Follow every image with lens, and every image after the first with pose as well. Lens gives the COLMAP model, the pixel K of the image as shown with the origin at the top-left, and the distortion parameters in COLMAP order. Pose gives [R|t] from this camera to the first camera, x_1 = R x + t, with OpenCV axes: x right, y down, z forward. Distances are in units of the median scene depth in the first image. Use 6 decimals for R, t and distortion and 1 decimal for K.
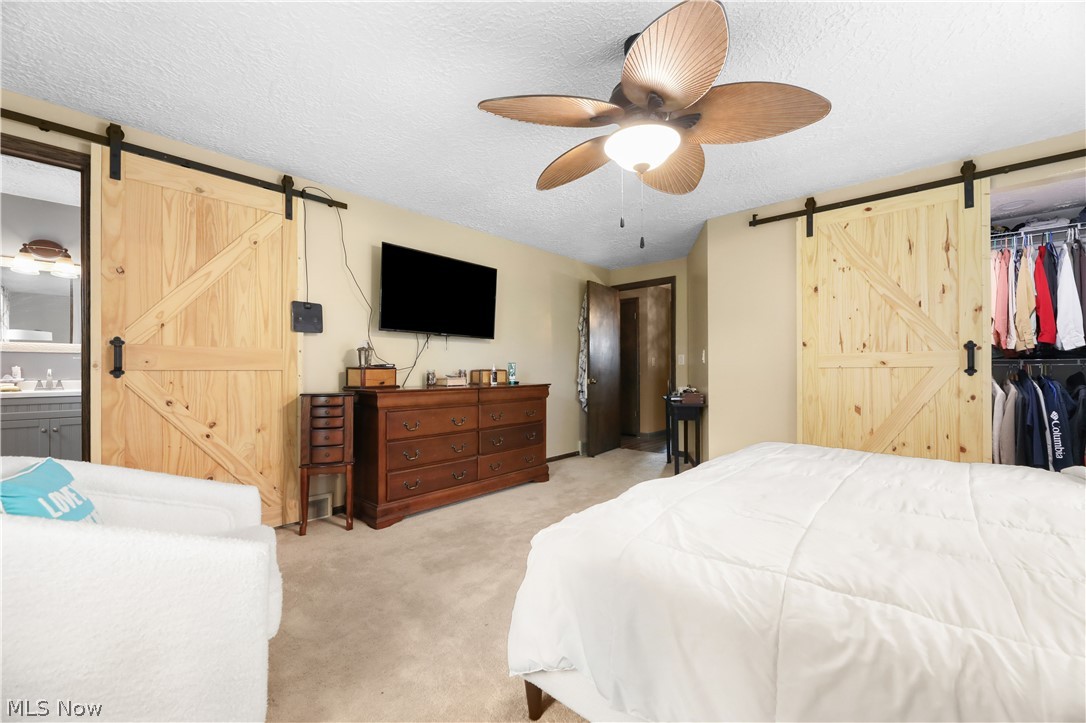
lens RADIAL K [[441.5, 0, 545.3], [0, 441.5, 359.7], [0, 0, 1]] dist [0.001244, -0.001689]
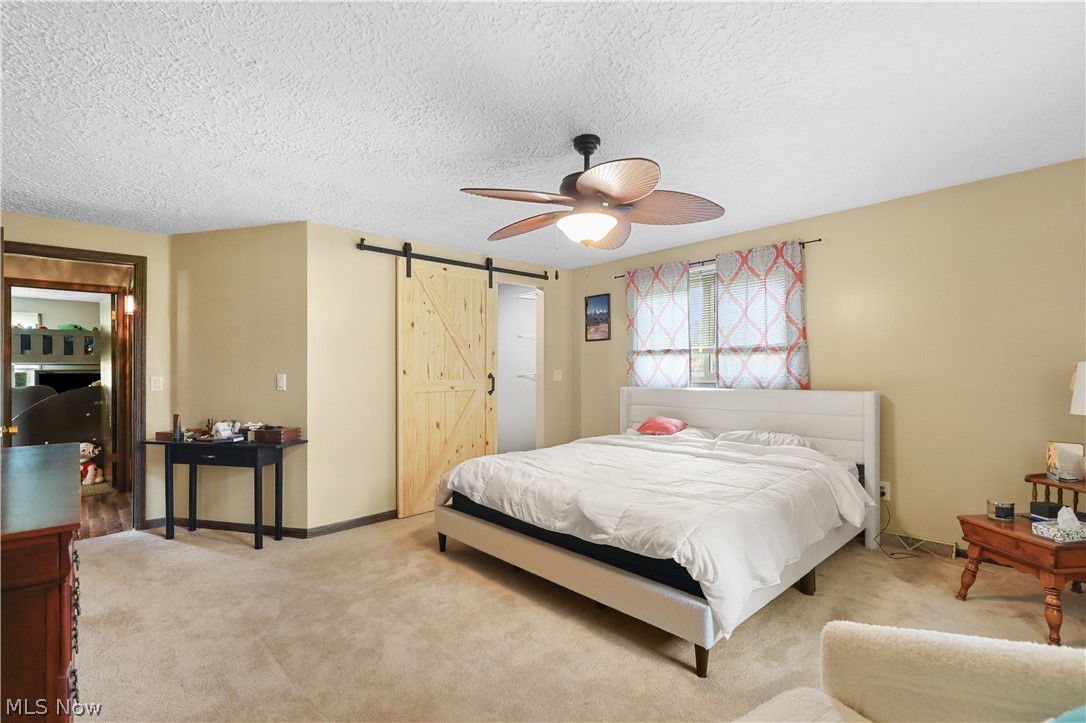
lens RADIAL K [[502.3, 0, 546.9], [0, 502.3, 367.0], [0, 0, 1]] dist [-0.005506, -0.000128]
pose [[0.070489, 0.013661, 0.997419, -0.706710], [-0.012075, 0.999845, -0.012841, -0.038499], [-0.997439, -0.011139, 0.070643, 0.591524]]
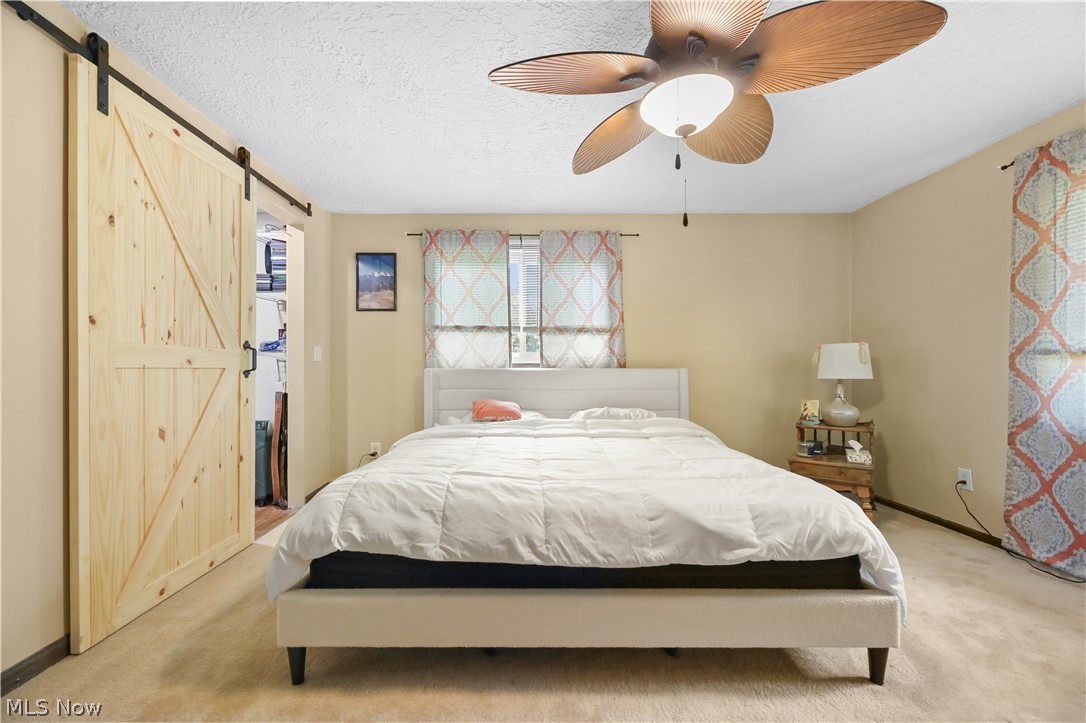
lens RADIAL K [[441.5, 0, 534.8], [0, 441.5, 371.8], [0, 0, 1]] dist [0.001244, -0.001689]
pose [[-0.681193, 0.004354, 0.732091, -0.128710], [-0.012047, 0.999780, -0.017155, 0.028003], [-0.732005, -0.020506, -0.680991, 1.045159]]
